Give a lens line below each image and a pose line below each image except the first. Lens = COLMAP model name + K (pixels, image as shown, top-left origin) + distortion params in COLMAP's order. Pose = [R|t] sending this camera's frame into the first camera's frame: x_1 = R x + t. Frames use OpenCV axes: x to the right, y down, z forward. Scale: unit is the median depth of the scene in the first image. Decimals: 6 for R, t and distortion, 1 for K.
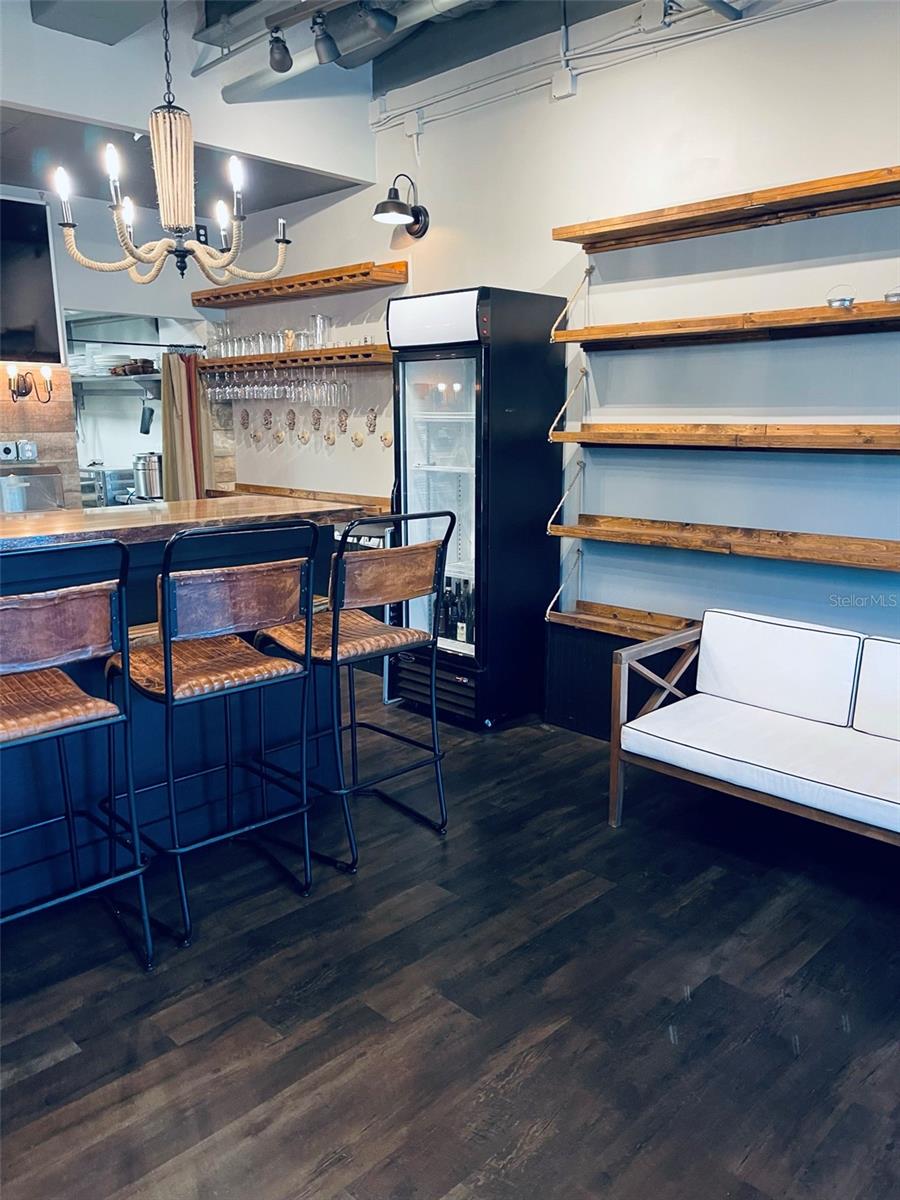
lens RADIAL K [[922.7, 0, 450.0], [0, 922.7, 600.0], [0, 0, 1]] dist [0.088531, -0.115892]
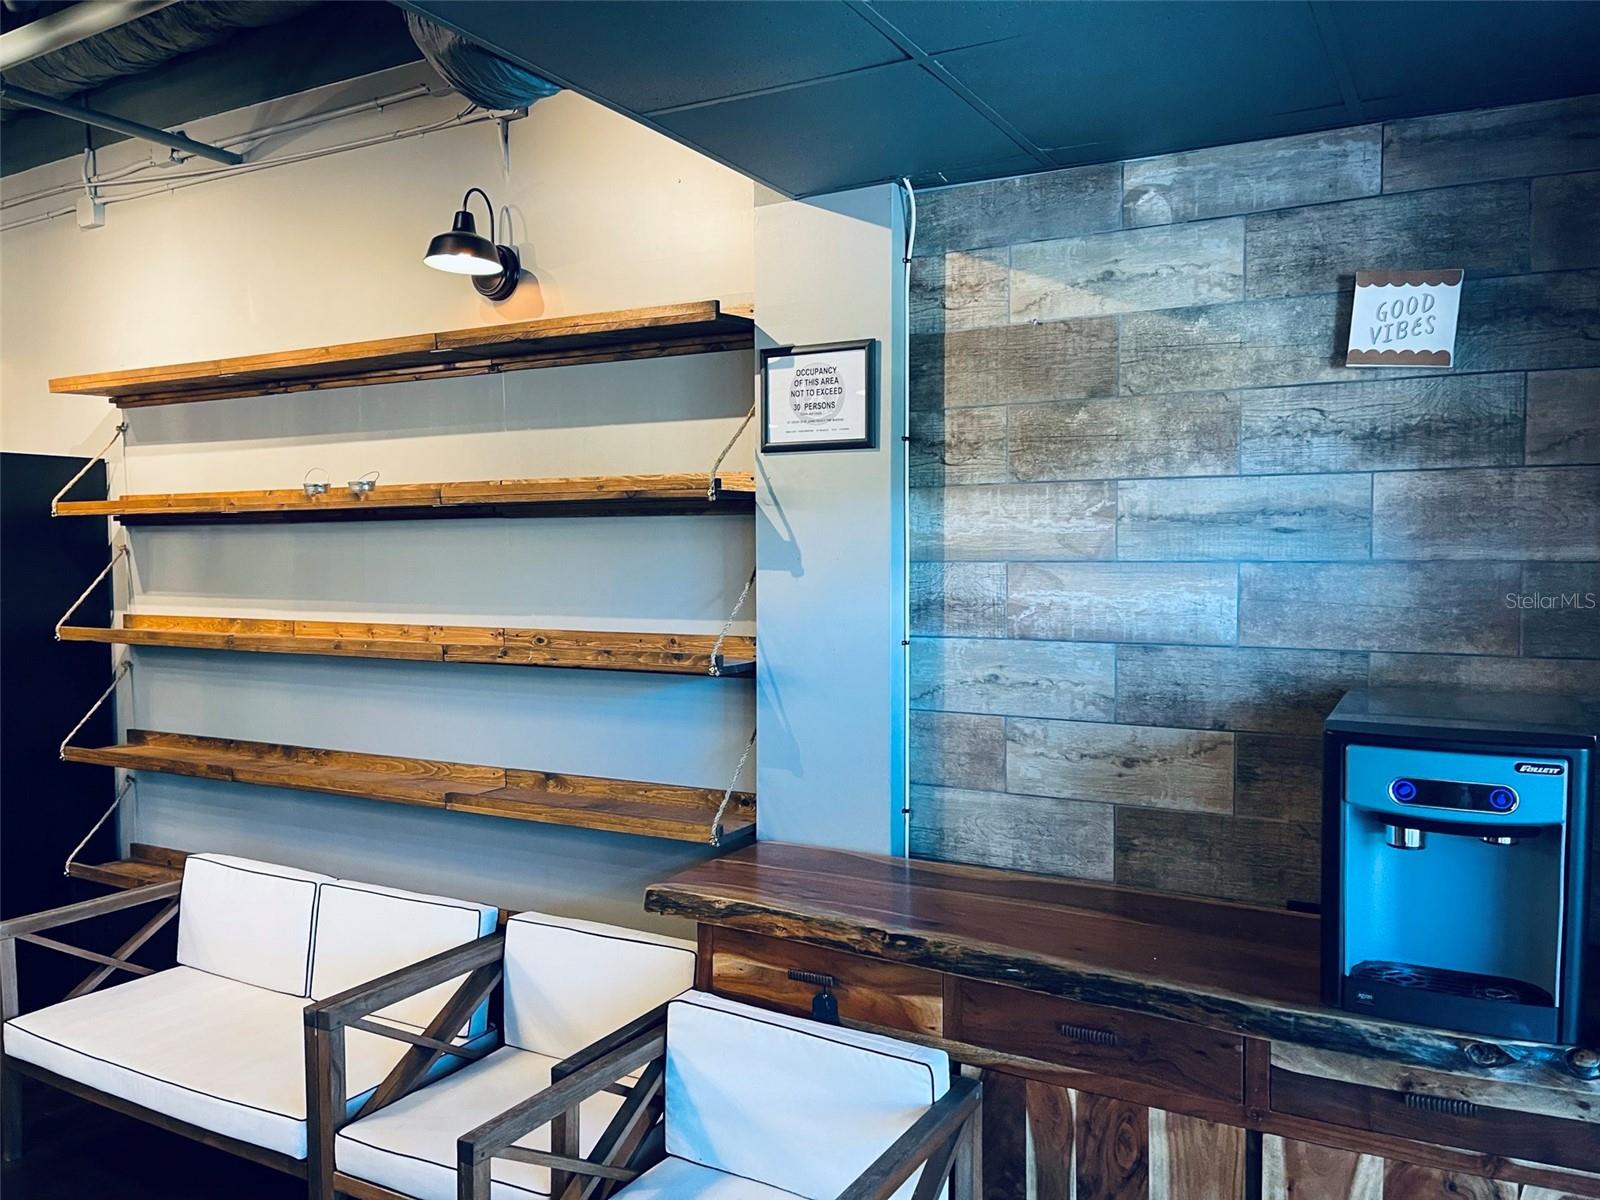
lens RADIAL K [[1230.2, 0, 805.2], [0, 1230.2, 601.1], [0, 0, 1]] dist [0.088531, -0.115892]
pose [[0.965242, -0.011972, 0.261084, 0.446366], [0.052851, 0.987253, -0.150125, -0.014057], [-0.255959, 0.158706, 0.953571, -0.158699]]
